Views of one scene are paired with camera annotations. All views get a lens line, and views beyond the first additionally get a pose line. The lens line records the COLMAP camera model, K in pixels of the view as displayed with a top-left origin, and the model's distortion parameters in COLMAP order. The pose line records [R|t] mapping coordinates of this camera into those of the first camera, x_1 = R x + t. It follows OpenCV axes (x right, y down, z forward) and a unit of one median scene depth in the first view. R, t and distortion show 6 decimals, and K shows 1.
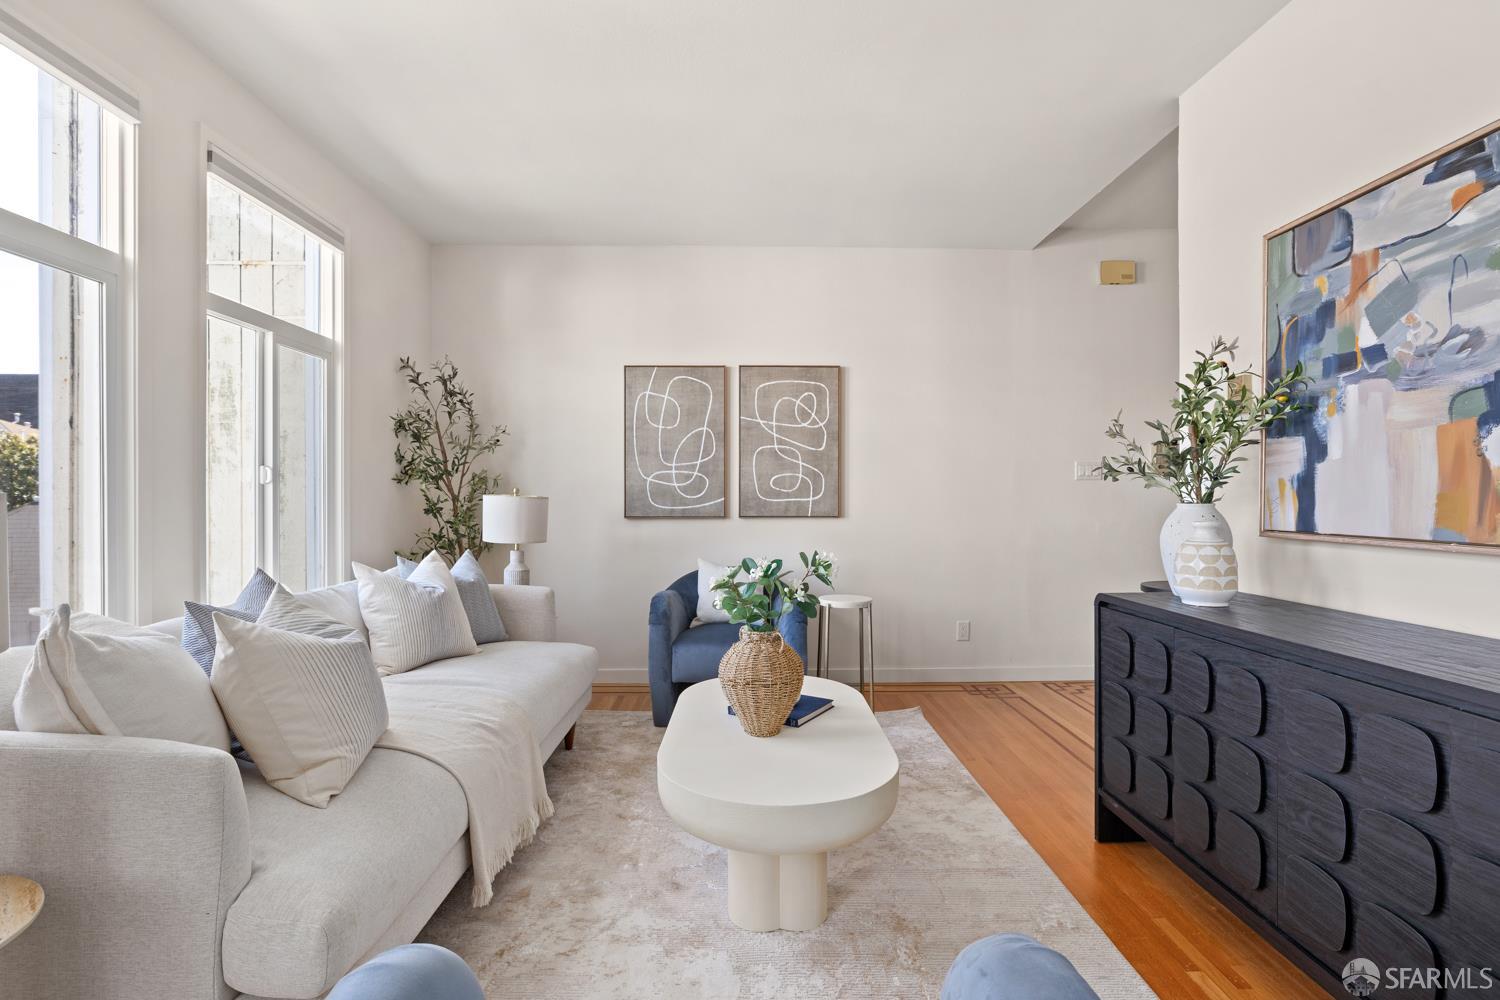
lens RADIAL K [[699.4, 0, 749.9], [0, 699.4, 503.7], [0, 0, 1]] dist [-0.010477, 0.002008]
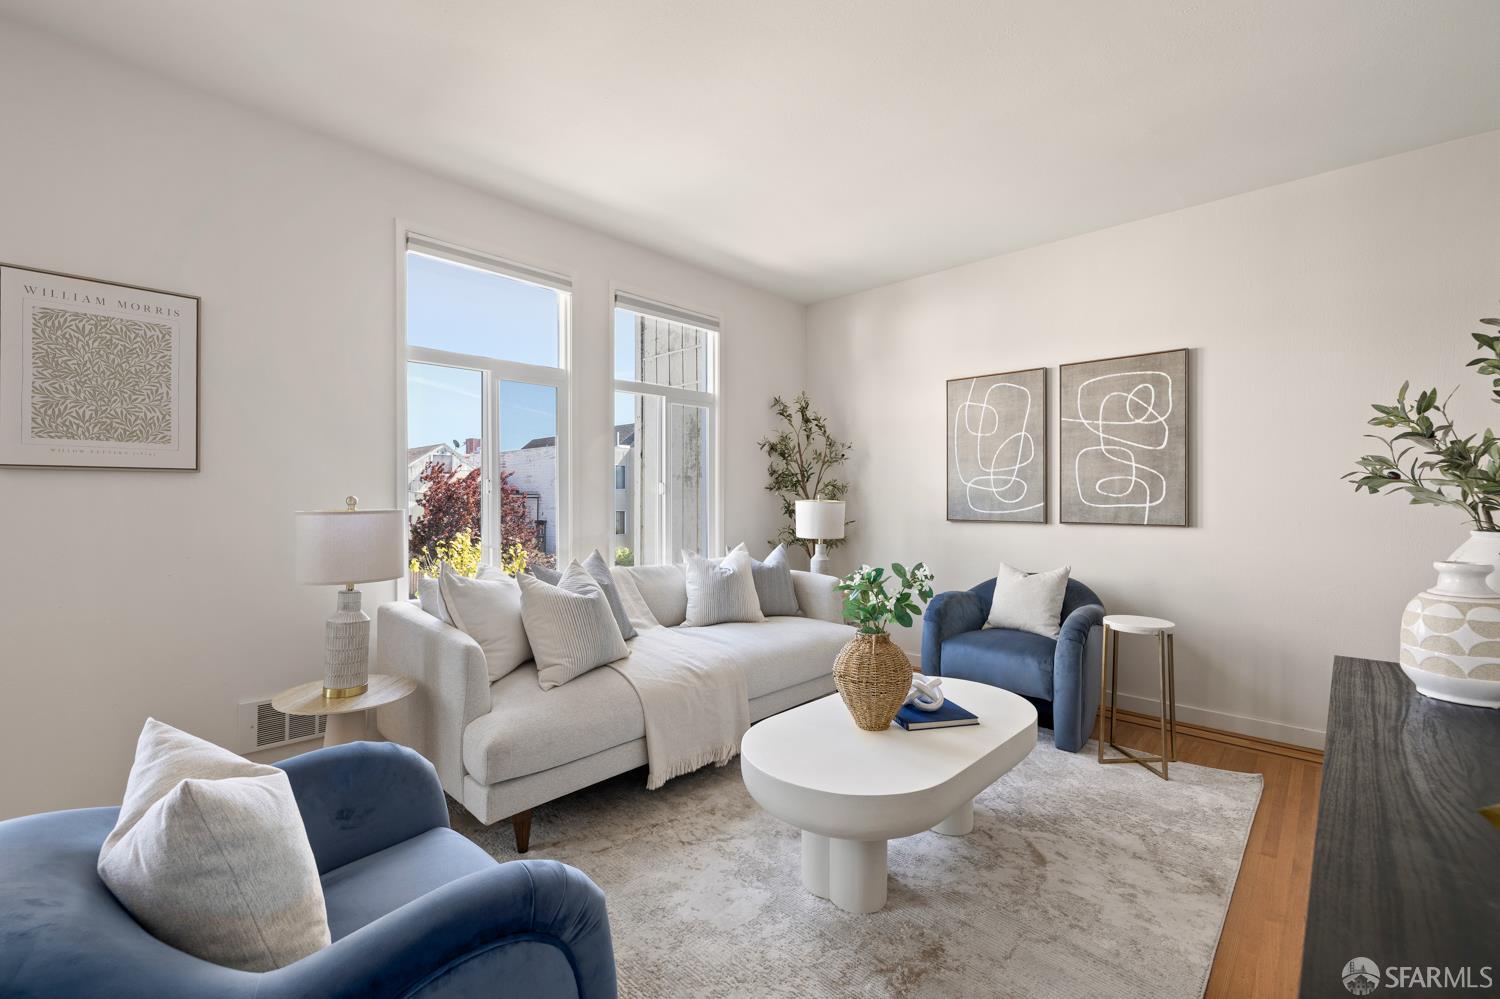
lens RADIAL K [[635.2, 0, 743.6], [0, 635.2, 494.2], [0, 0, 1]] dist [0.000863, -0.000924]
pose [[0.713508, -0.000969, -0.700647, 0.450708], [-0.003697, 0.999980, -0.005148, -0.022620], [0.700638, 0.006264, 0.713490, 0.119242]]
